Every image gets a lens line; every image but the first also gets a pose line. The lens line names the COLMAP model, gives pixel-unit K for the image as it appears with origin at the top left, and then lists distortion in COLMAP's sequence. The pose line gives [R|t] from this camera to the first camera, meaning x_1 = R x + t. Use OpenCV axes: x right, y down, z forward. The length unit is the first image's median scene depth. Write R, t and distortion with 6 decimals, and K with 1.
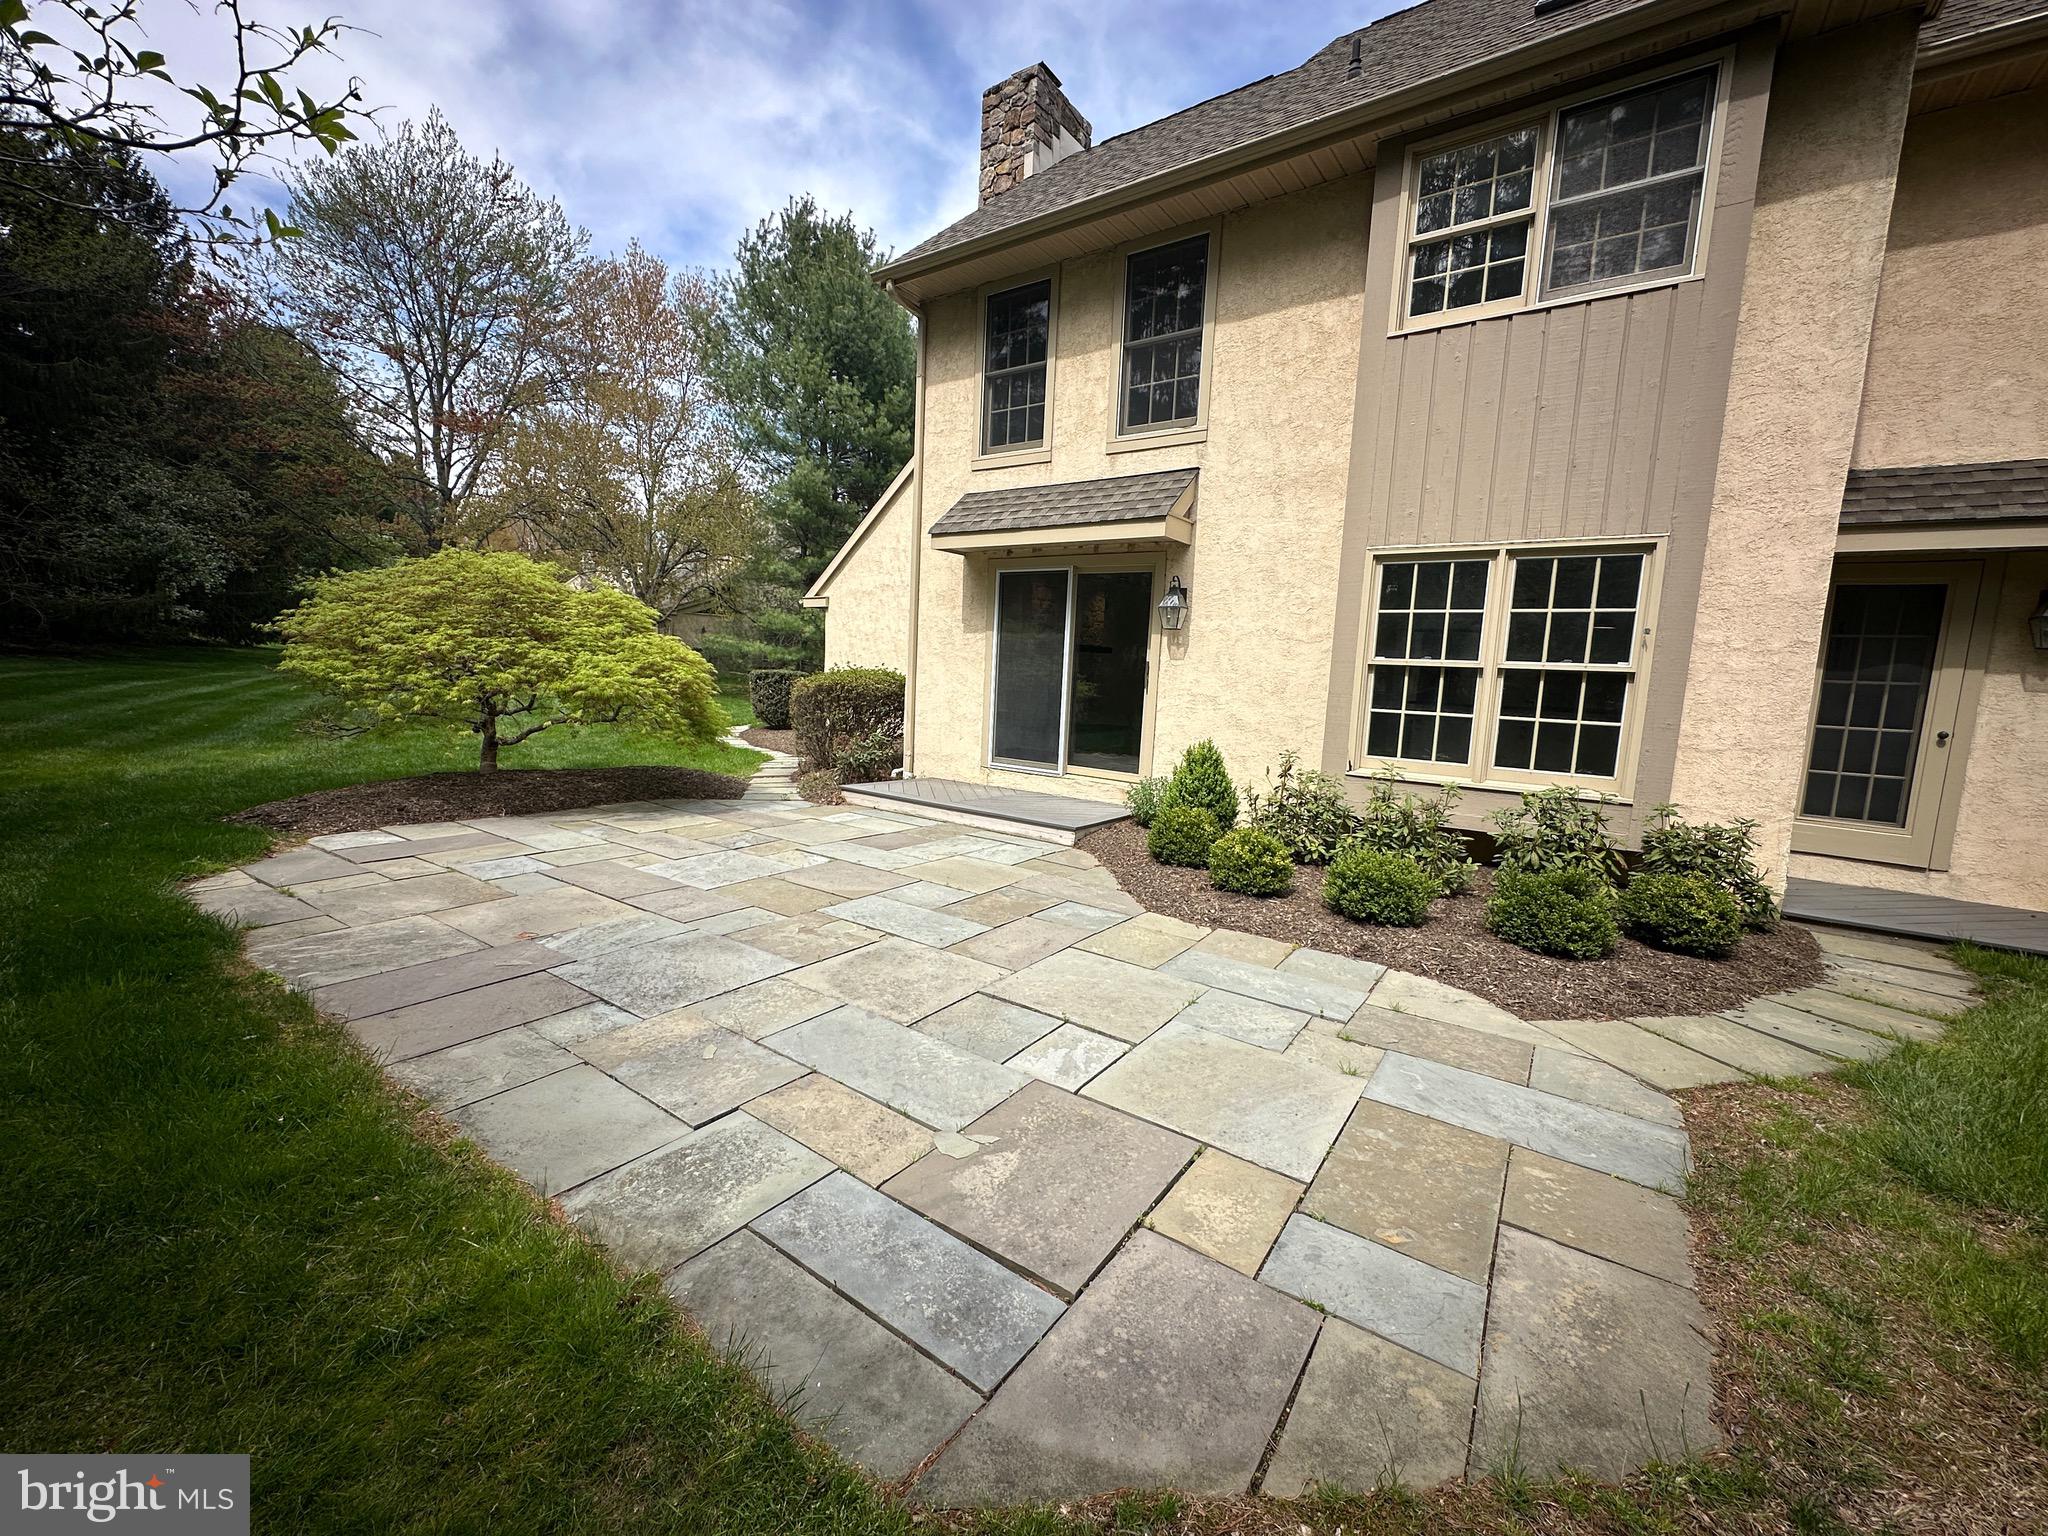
lens RADIAL K [[815.9, 0, 1029.6], [0, 815.9, 766.5], [0, 0, 1]] dist [-0.001477, 0.001653]
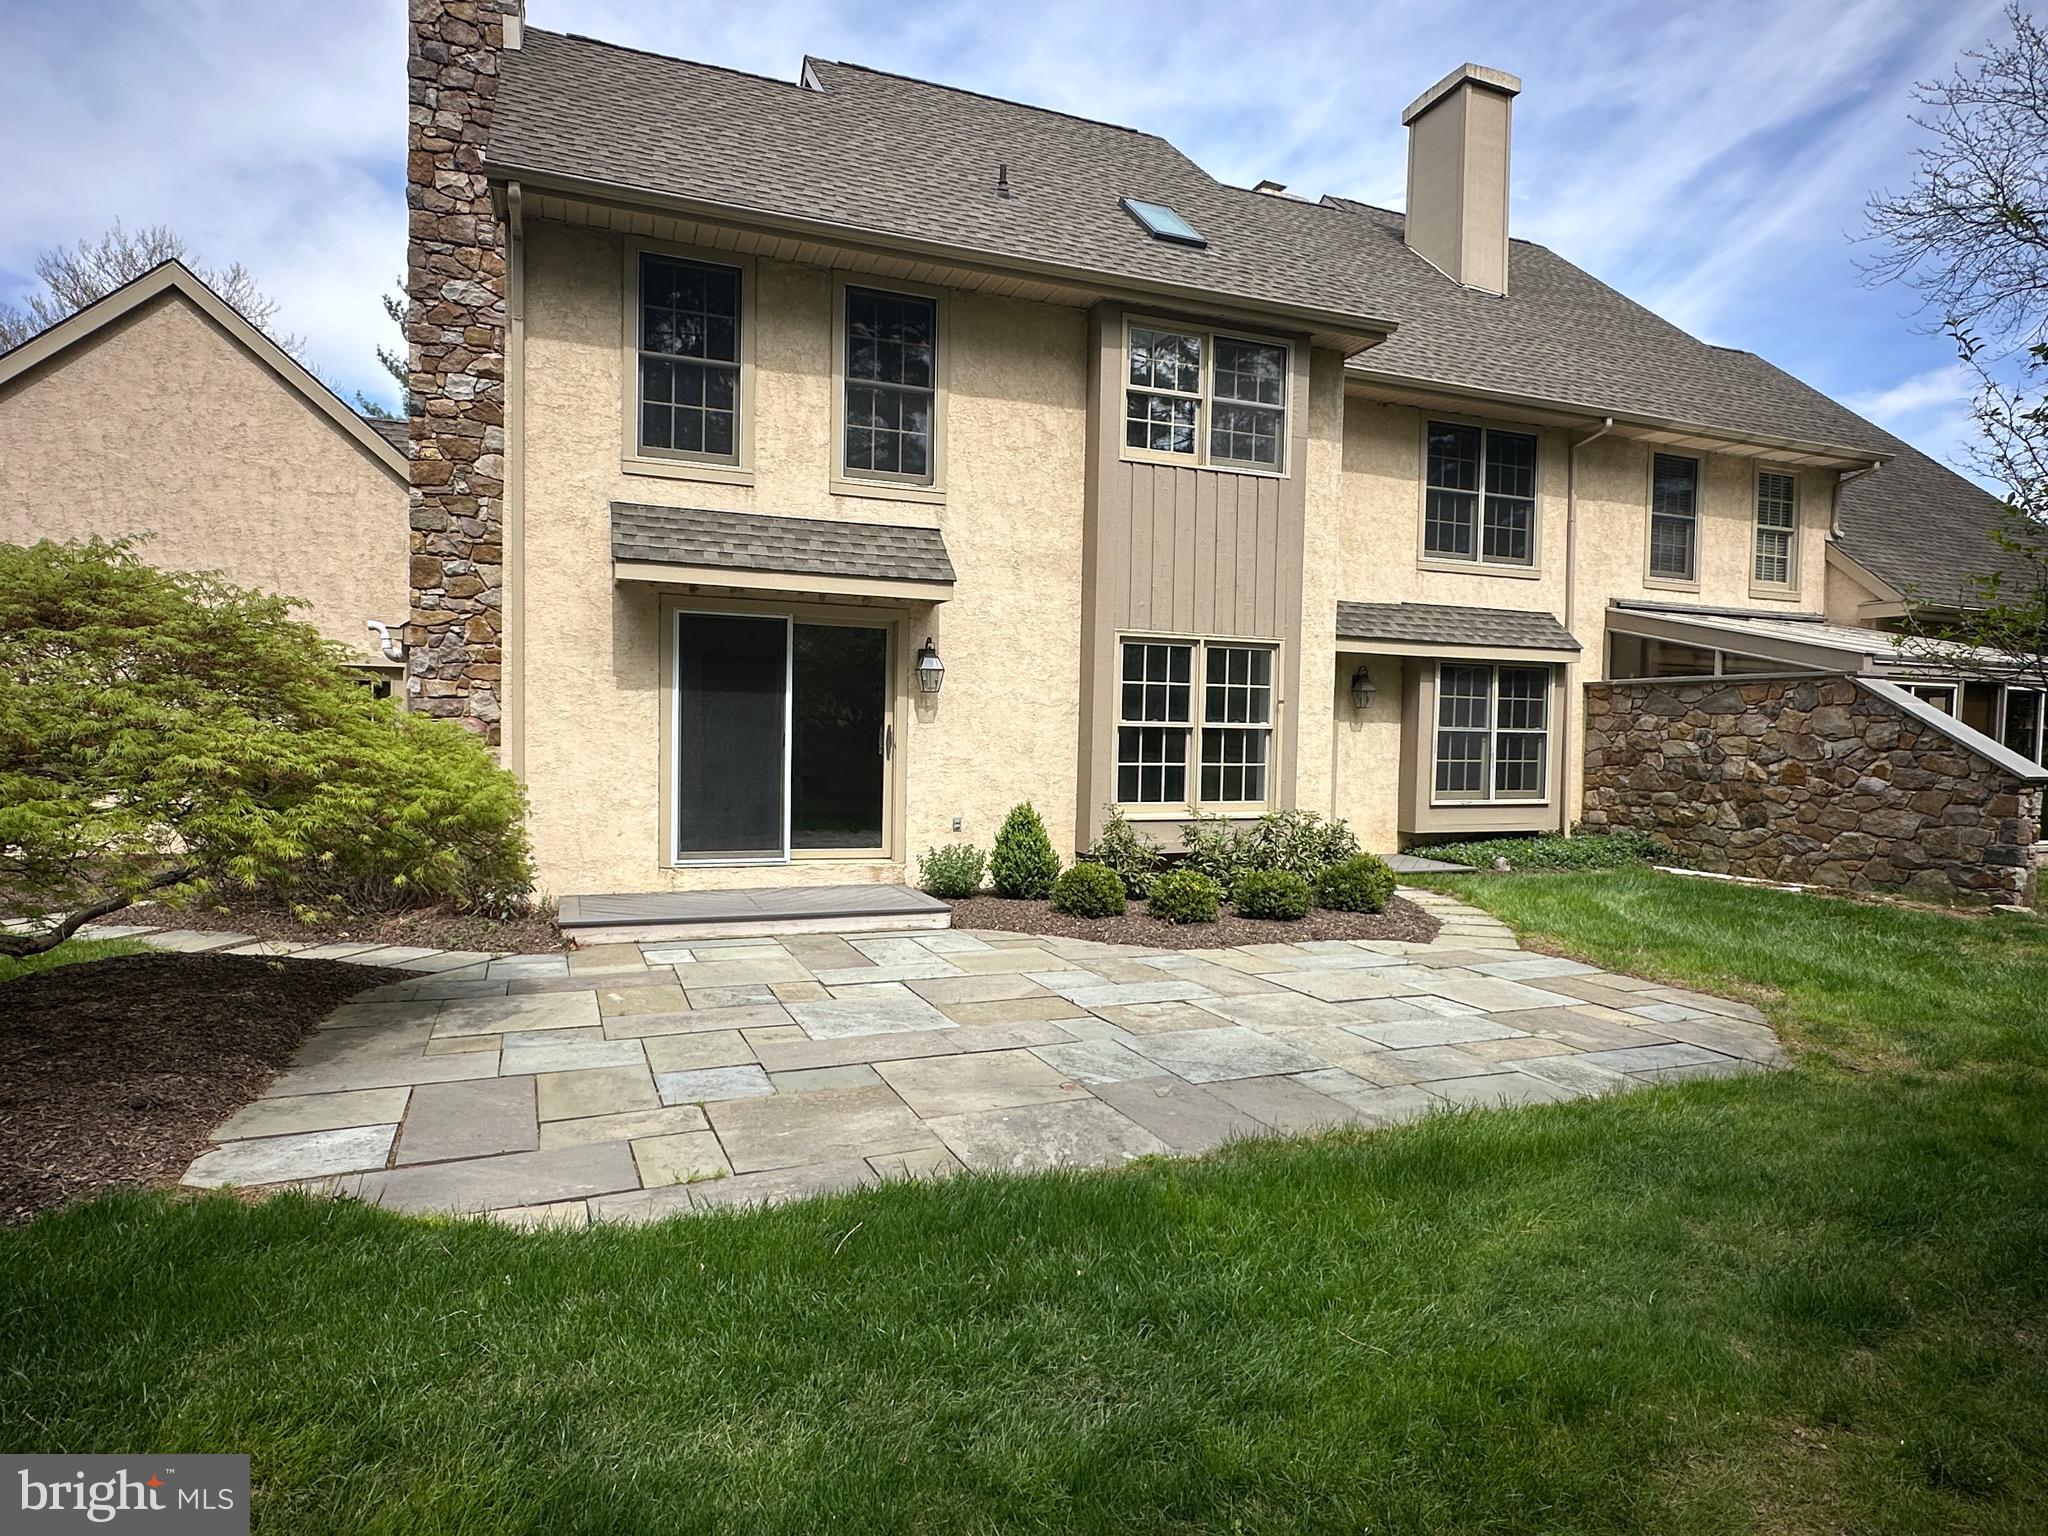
lens RADIAL K [[1129.3, 0, 1018.6], [0, 1129.3, 779.7], [0, 0, 1]] dist [0.003751, -0.000087]
pose [[0.553137, -0.075784, 0.829636, -0.985130], [0.101697, 0.994548, 0.023044, -0.095517], [-0.826860, 0.071625, 0.557829, 0.197941]]
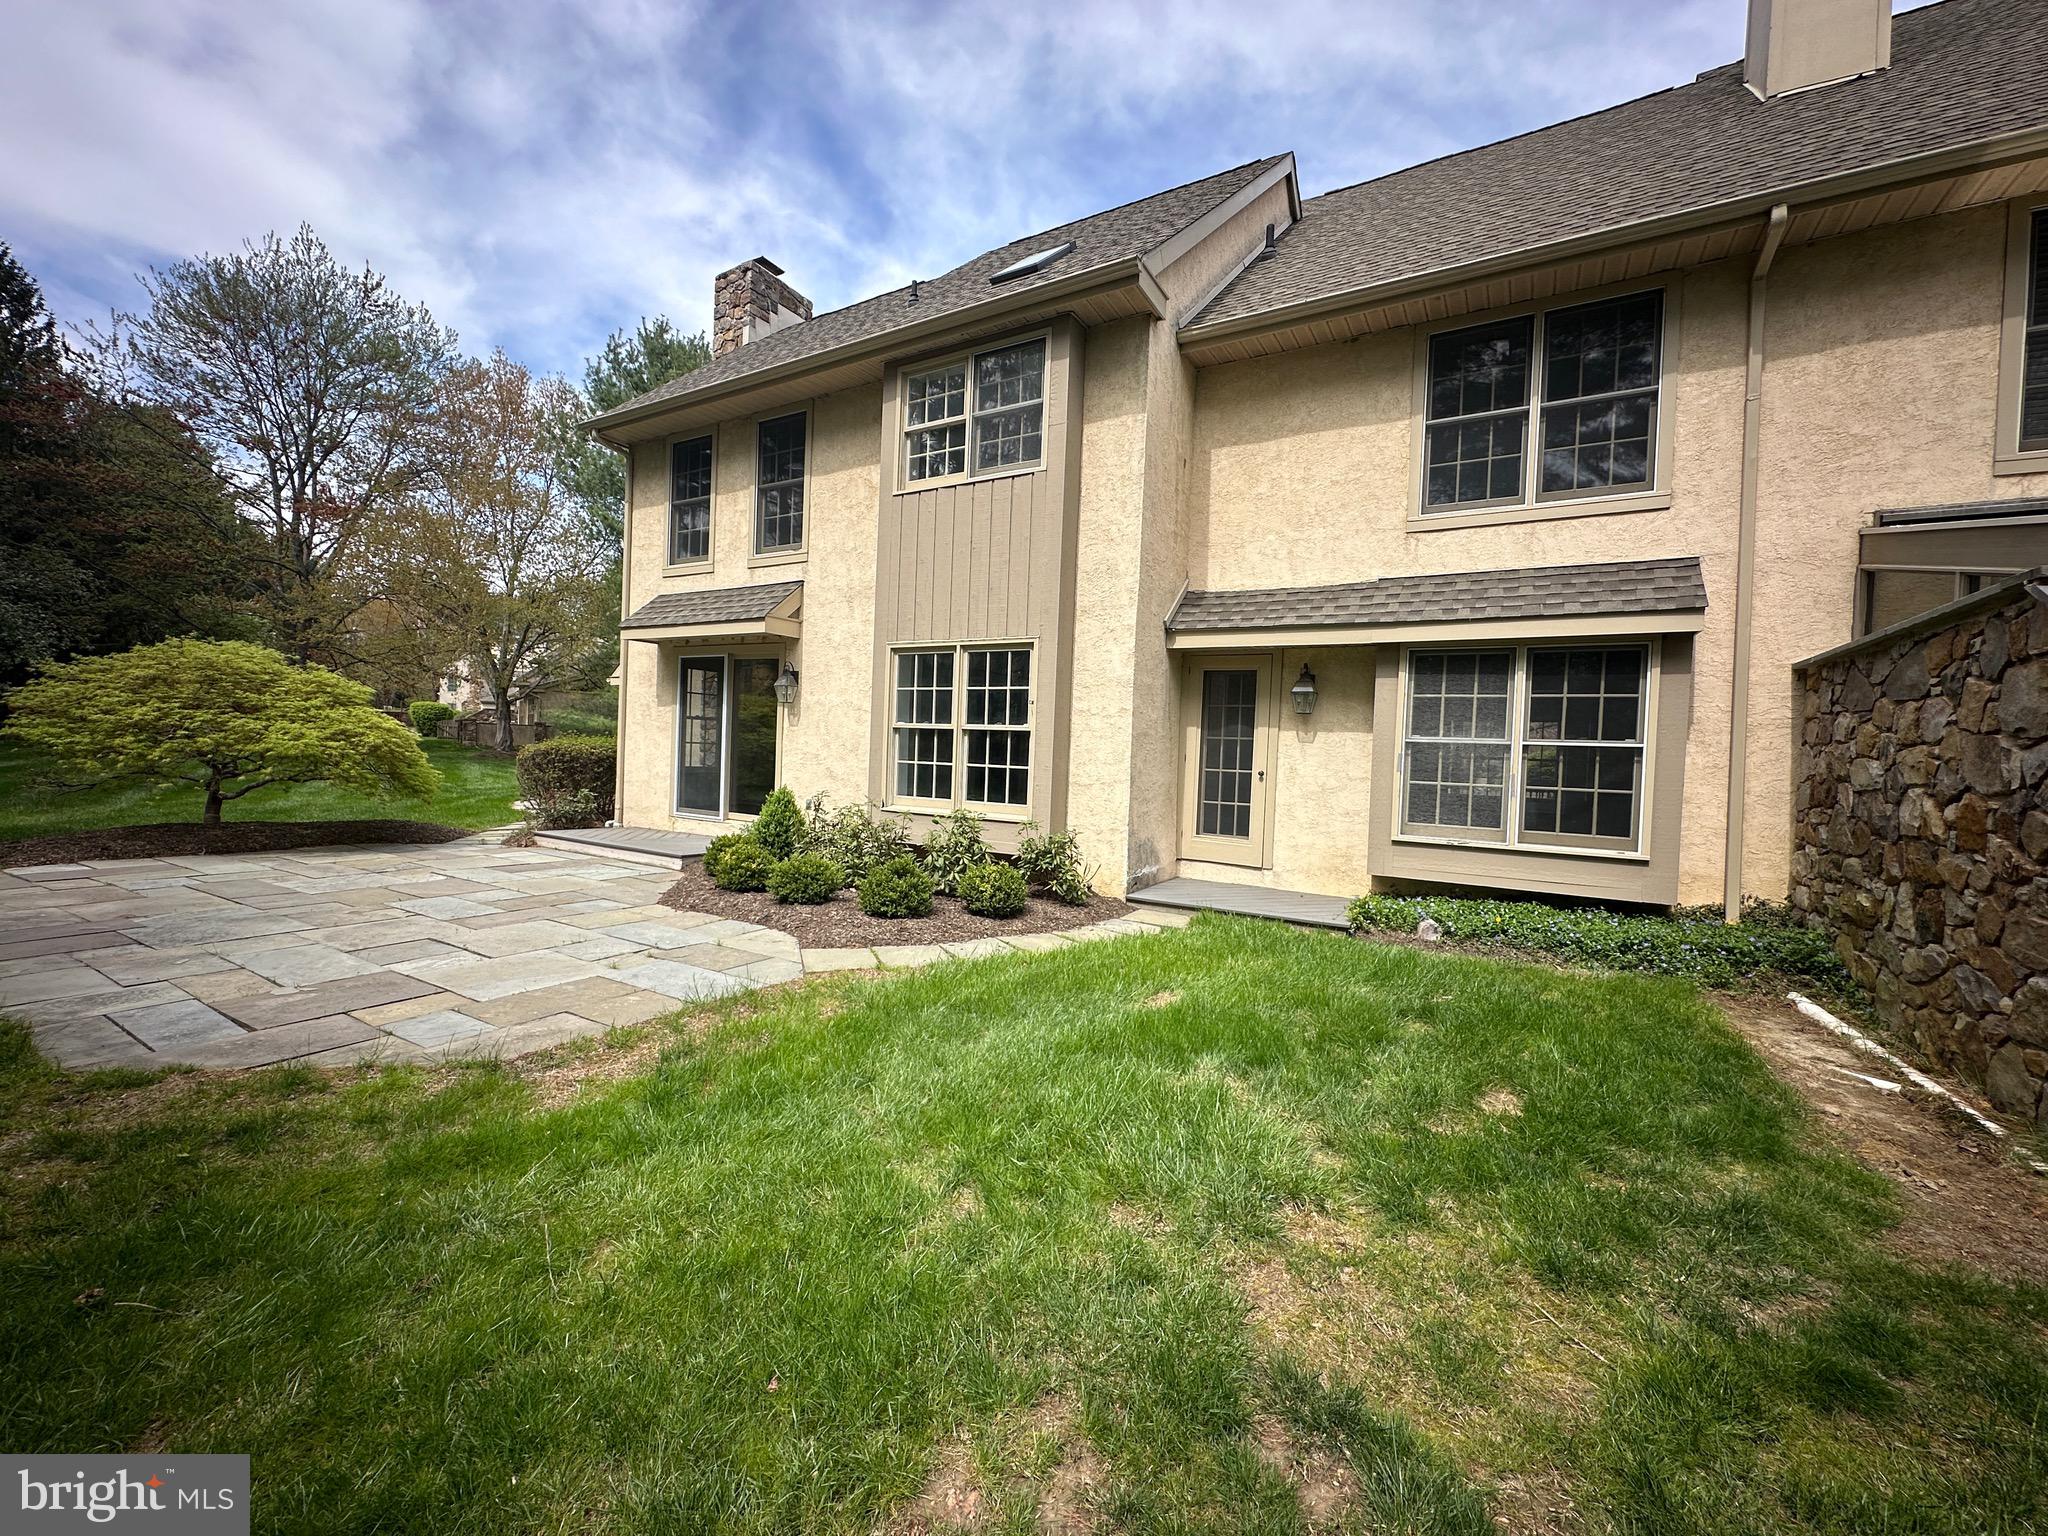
lens RADIAL K [[815.9, 0, 1021.7], [0, 815.9, 771.4], [0, 0, 1]] dist [-0.001477, 0.001653]
pose [[0.996783, -0.010894, 0.079405, 0.494575], [0.017466, 0.996433, -0.082555, 0.059134], [-0.078222, 0.083677, 0.993418, -0.333819]]
